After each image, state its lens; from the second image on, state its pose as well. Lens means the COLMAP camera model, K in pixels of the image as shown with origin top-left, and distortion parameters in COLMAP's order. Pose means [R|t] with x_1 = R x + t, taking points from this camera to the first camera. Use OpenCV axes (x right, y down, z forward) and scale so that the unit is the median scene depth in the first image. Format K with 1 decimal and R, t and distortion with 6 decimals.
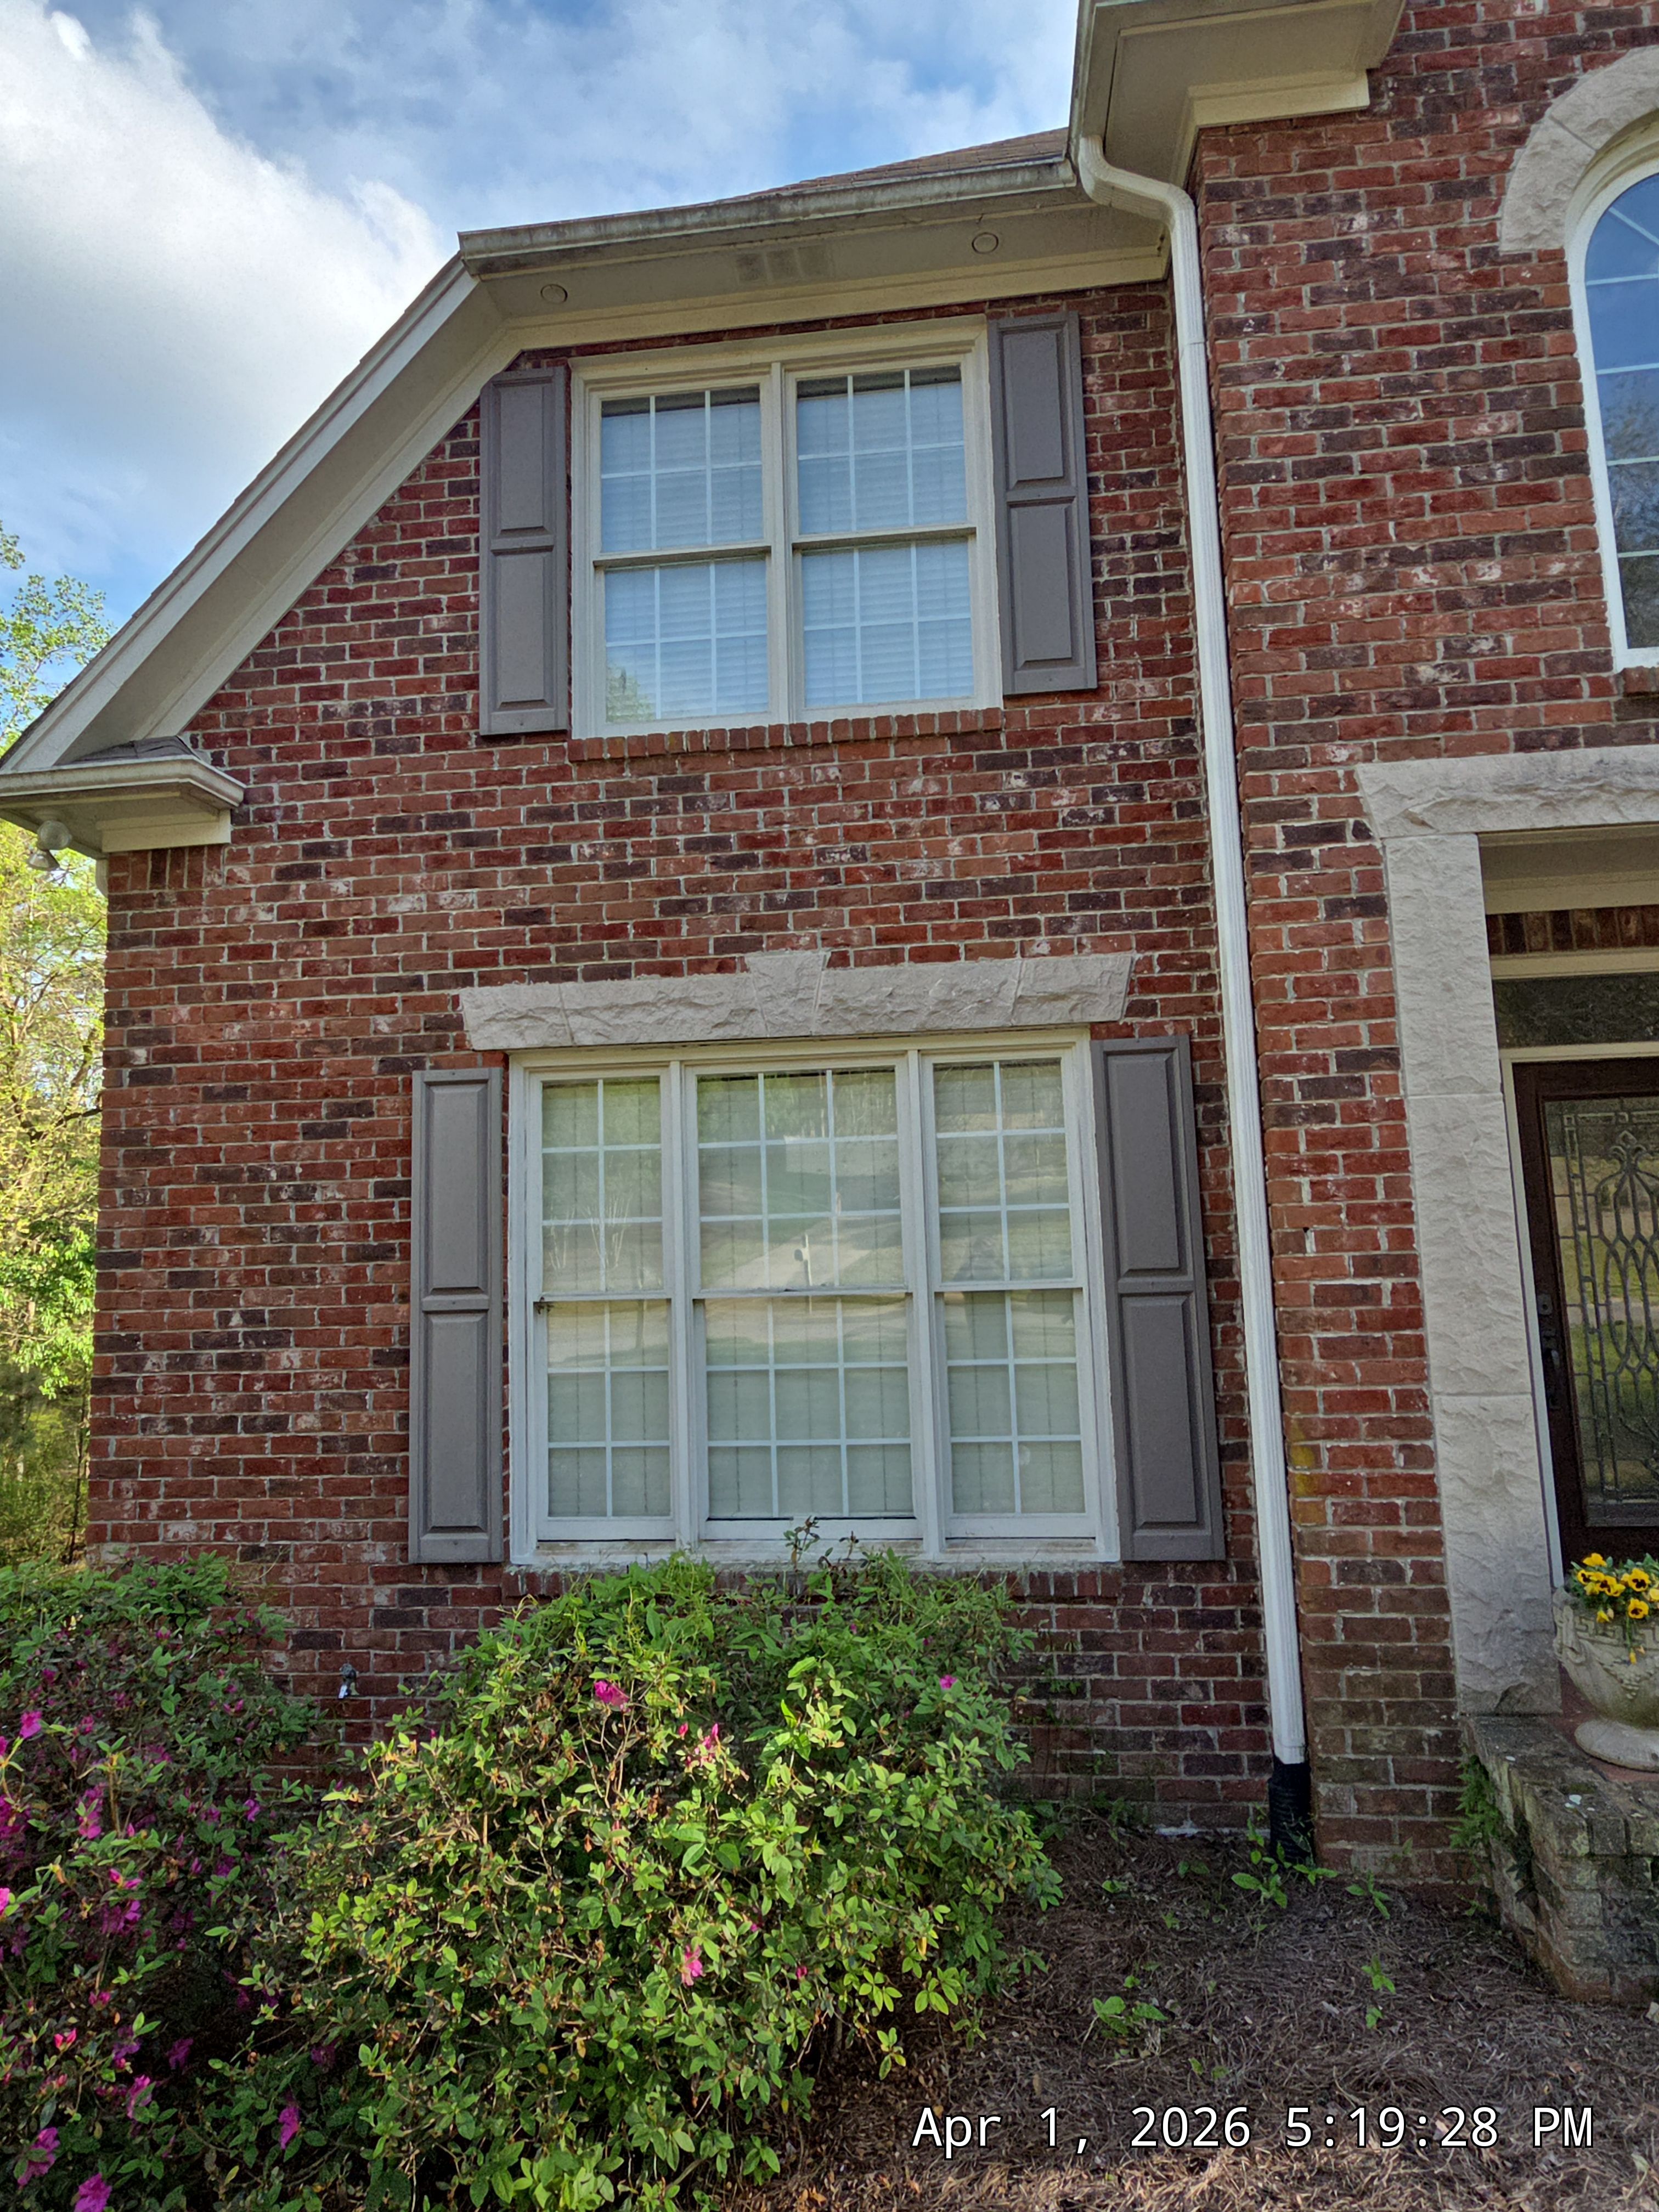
lens RADIAL K [[1279.3, 0, 827.7], [0, 1279.3, 1099.7], [0, 0, 1]] dist [-0.000721, -0.002806]
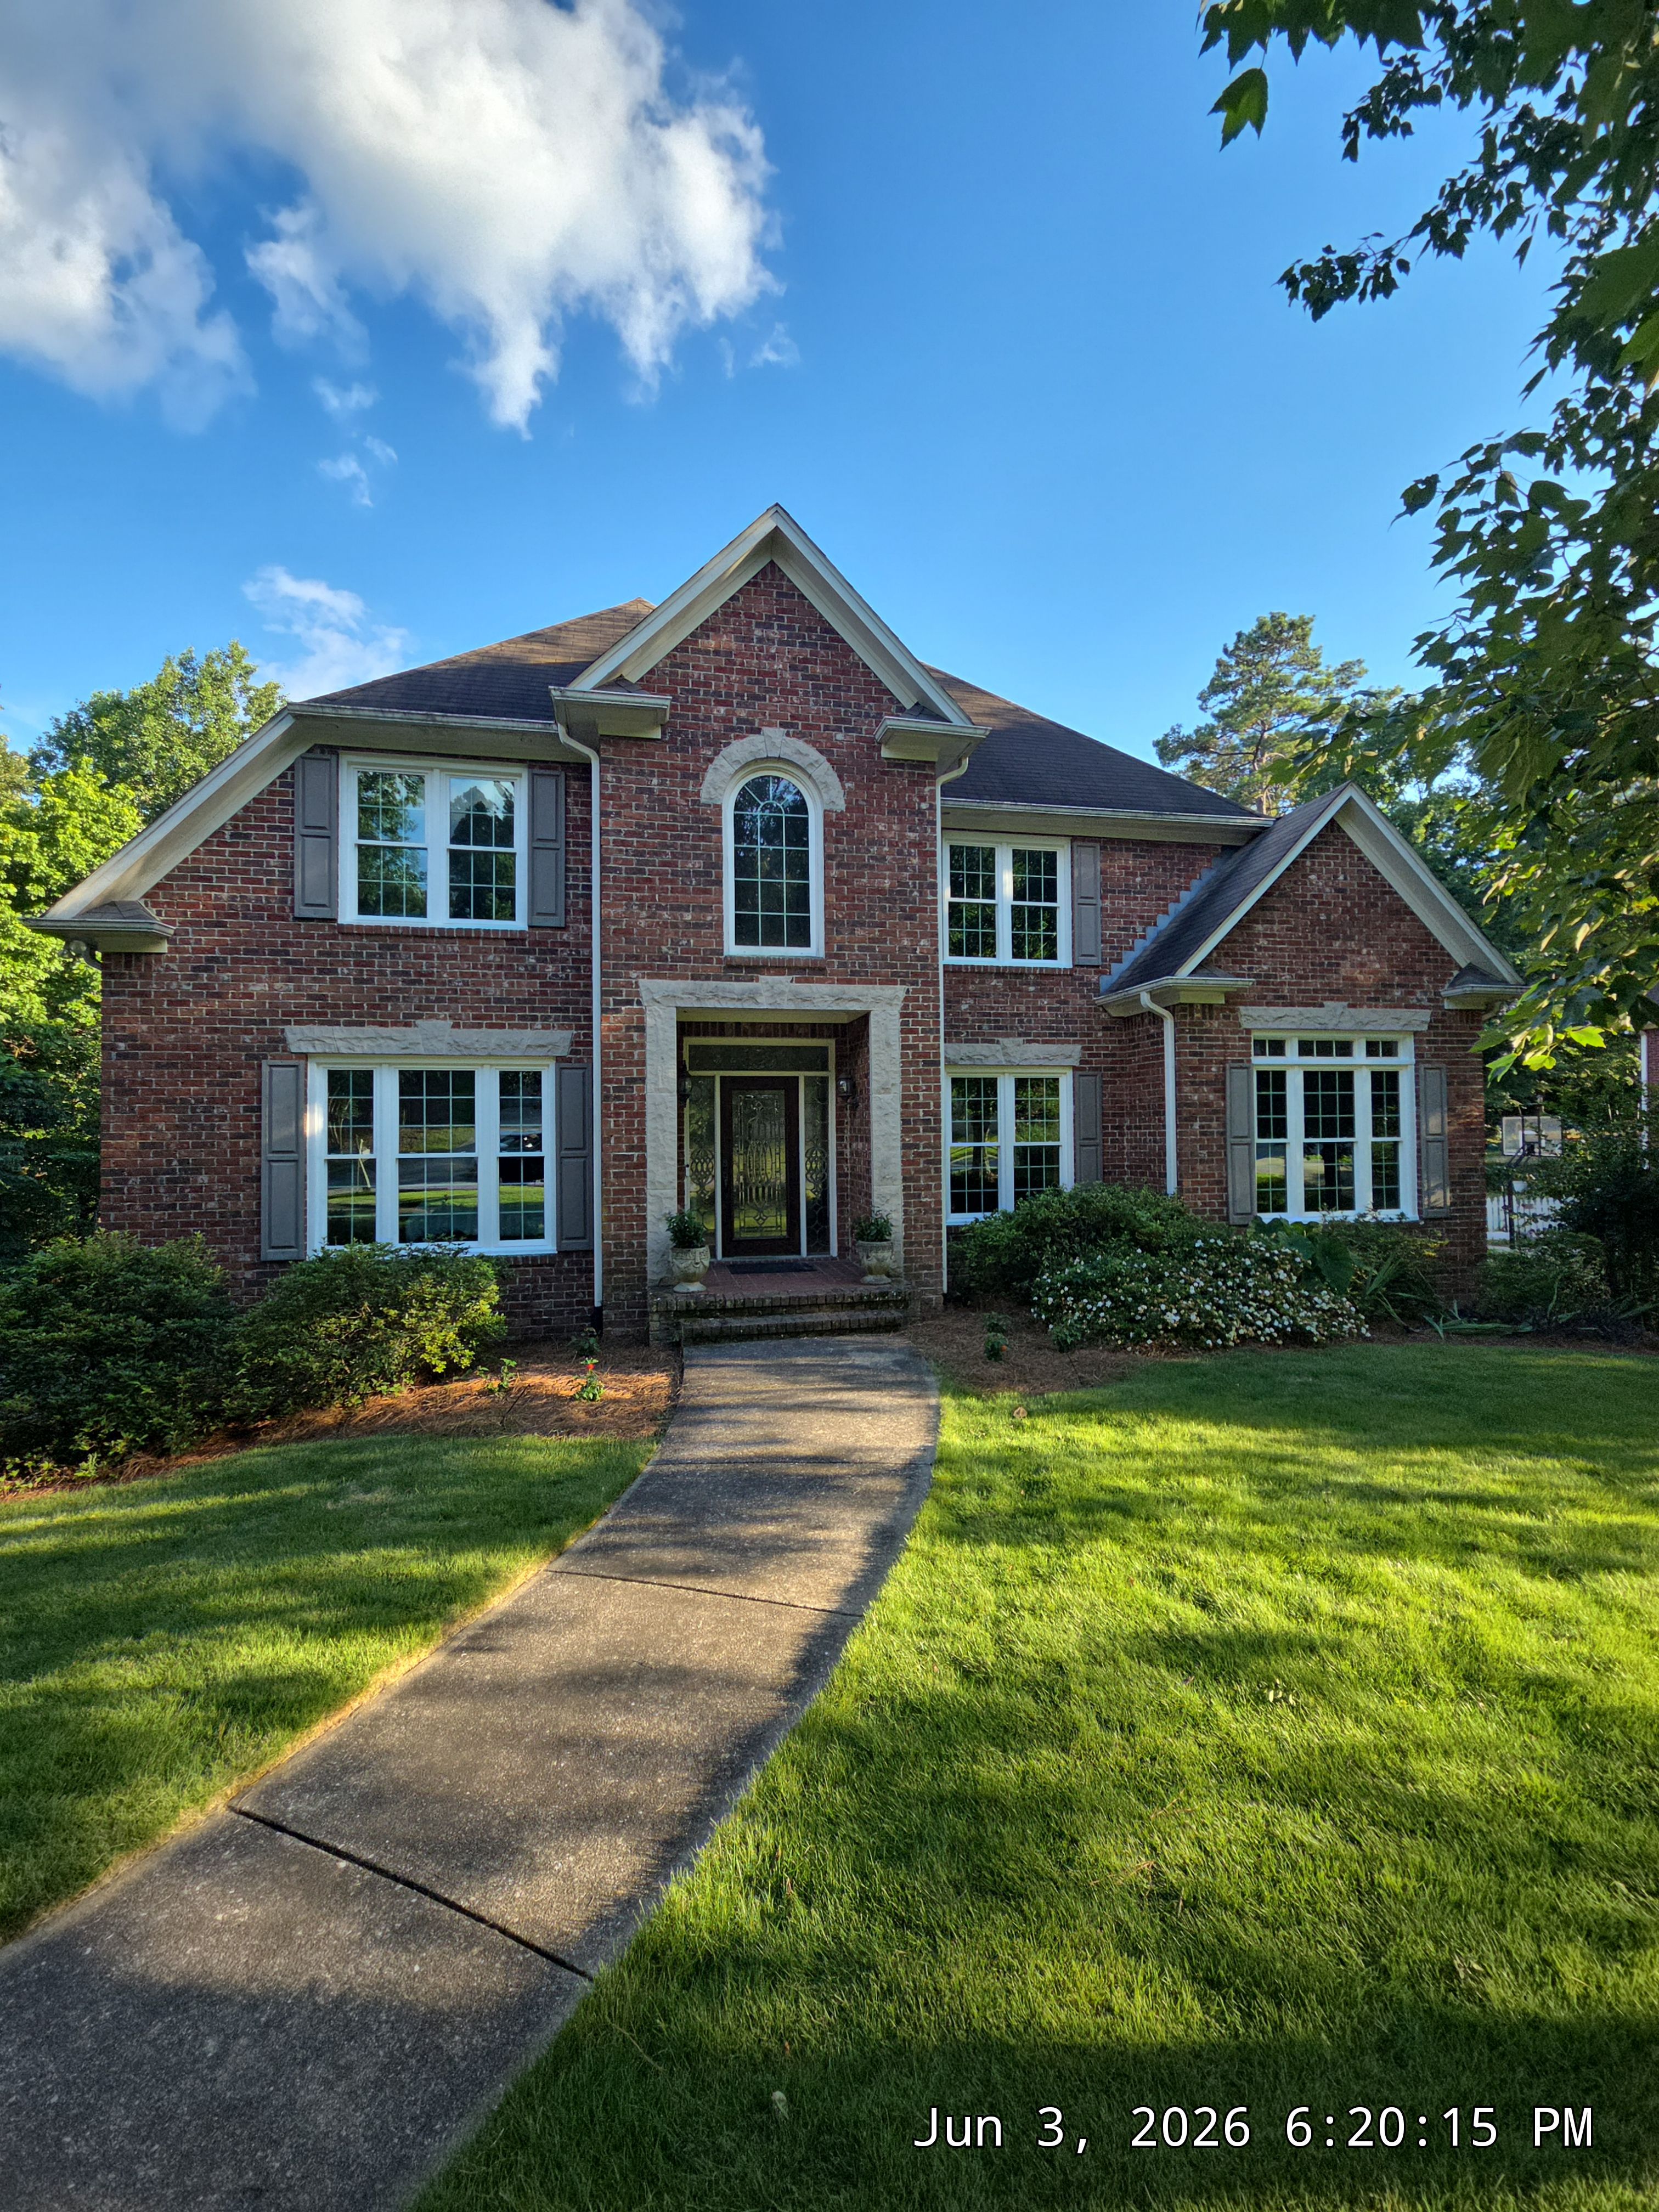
lens RADIAL K [[885.7, 0, 817.6], [0, 885.7, 1114.5], [0, 0, 1]] dist [0.000484, -0.000498]
pose [[0.949493, 0.027872, 0.312548, 0.159027], [-0.057620, 0.994597, 0.086349, -0.137944], [-0.308453, -0.099997, 0.945969, -0.983013]]
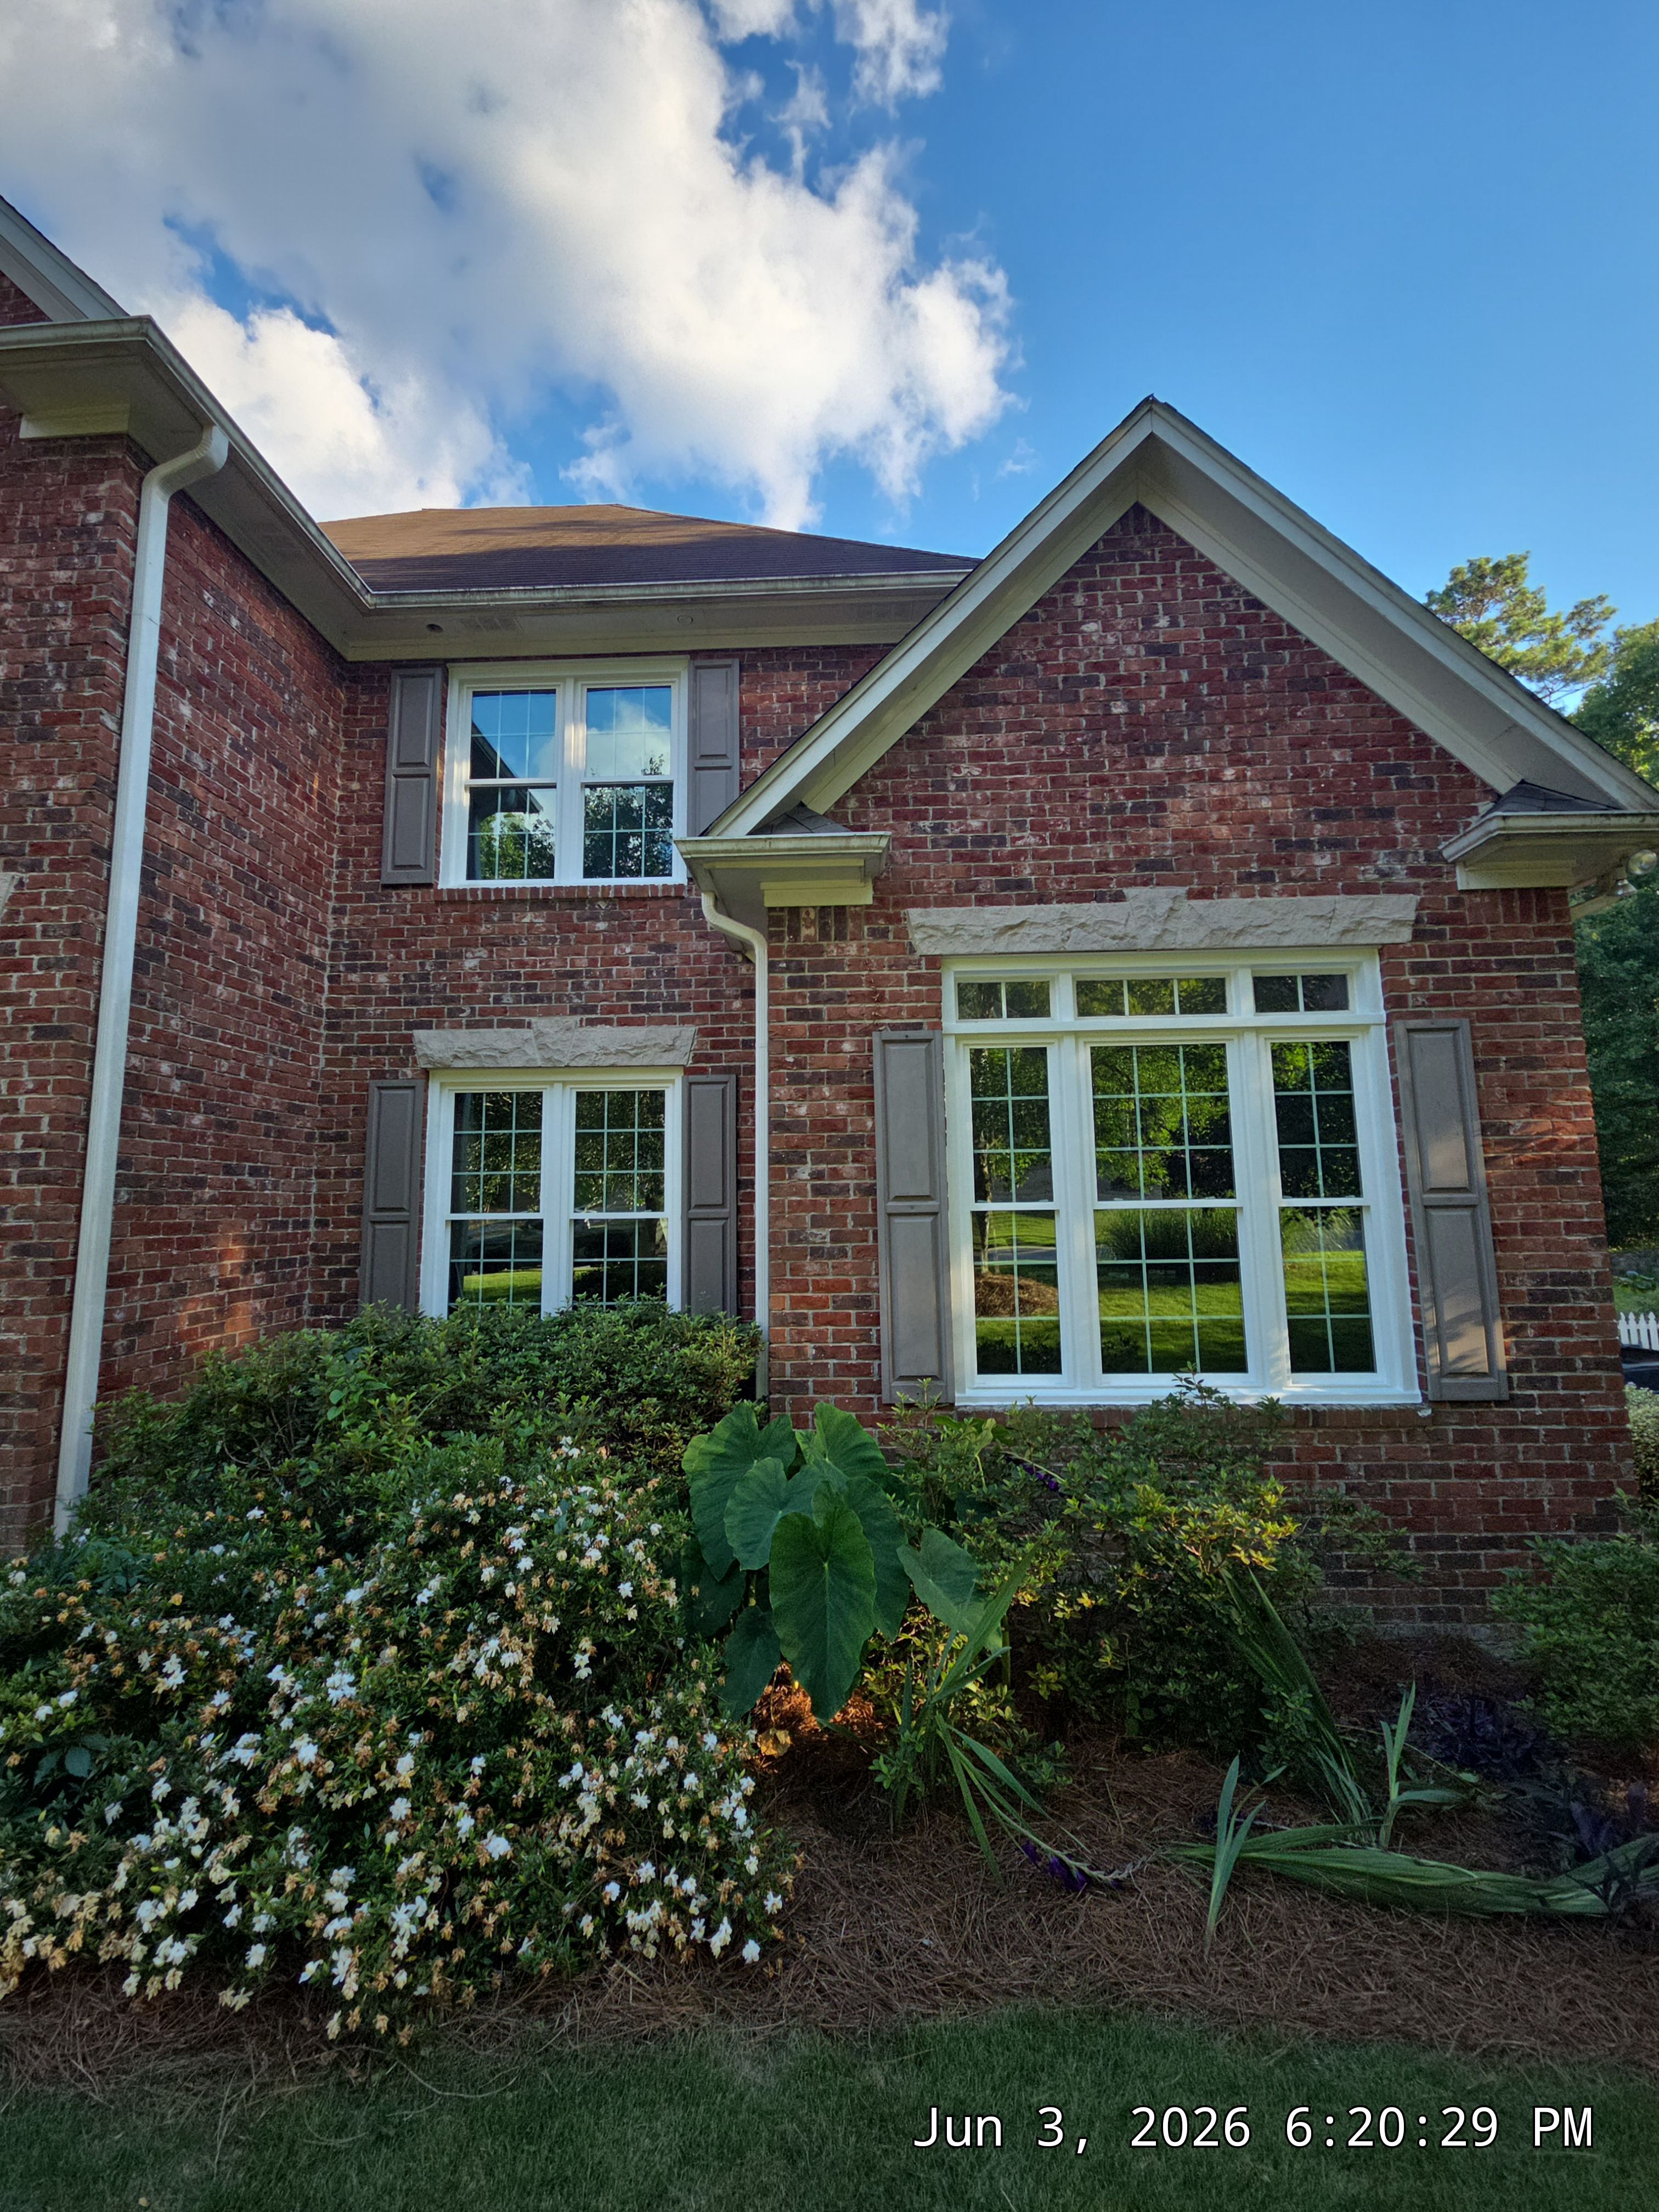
lens RADIAL K [[899.5, 0, 834.2], [0, 899.5, 1108.6], [0, 0, 1]] dist [0.009241, -0.006083]
pose [[0.995955, 0.030880, 0.084380, 1.727474], [-0.030617, 0.999521, -0.004403, -0.038849], [-0.084475, 0.001802, 0.996424, -0.171666]]
